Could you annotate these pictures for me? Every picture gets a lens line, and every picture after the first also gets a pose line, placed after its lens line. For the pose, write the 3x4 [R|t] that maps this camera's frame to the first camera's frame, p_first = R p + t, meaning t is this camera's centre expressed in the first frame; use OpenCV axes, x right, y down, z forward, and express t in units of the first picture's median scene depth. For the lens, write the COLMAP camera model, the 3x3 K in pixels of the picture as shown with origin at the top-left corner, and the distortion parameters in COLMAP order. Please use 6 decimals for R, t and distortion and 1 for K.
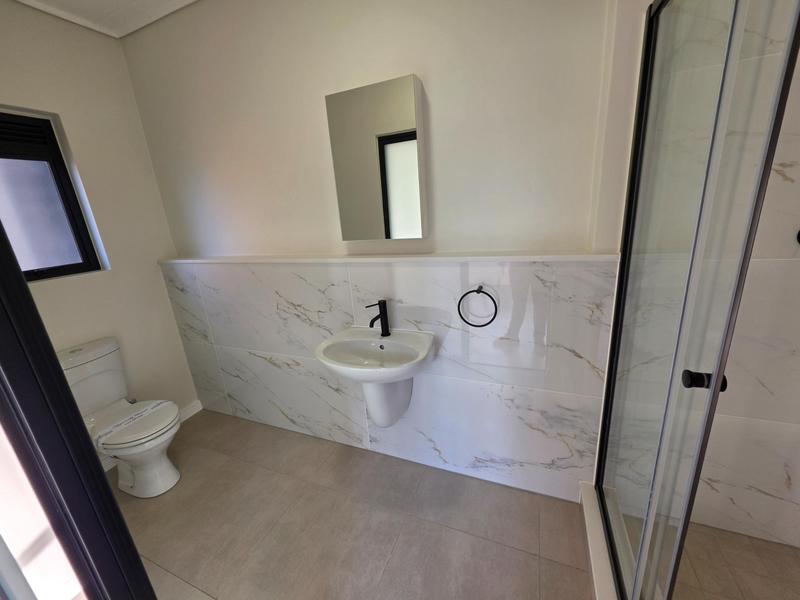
lens RADIAL K [[322.4, 0, 397.5], [0, 322.4, 298.1], [0, 0, 1]] dist [-0.002517, 0.000664]
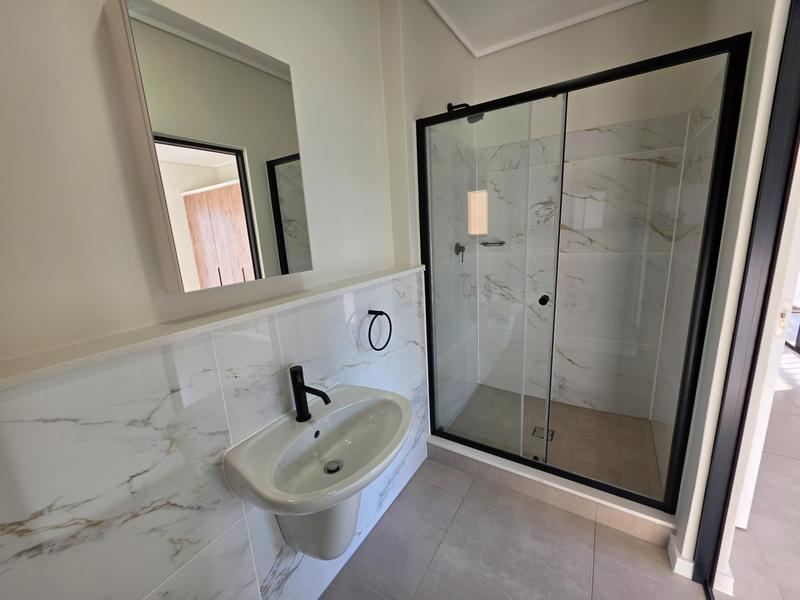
lens RADIAL K [[322.4, 0, 397.5], [0, 322.4, 298.1], [0, 0, 1]] dist [-0.002517, 0.000664]
pose [[0.177908, -0.139626, 0.974091, -0.580464], [0.313067, 0.946482, 0.078490, -0.104316], [-0.932919, 0.290992, 0.212099, 0.582796]]
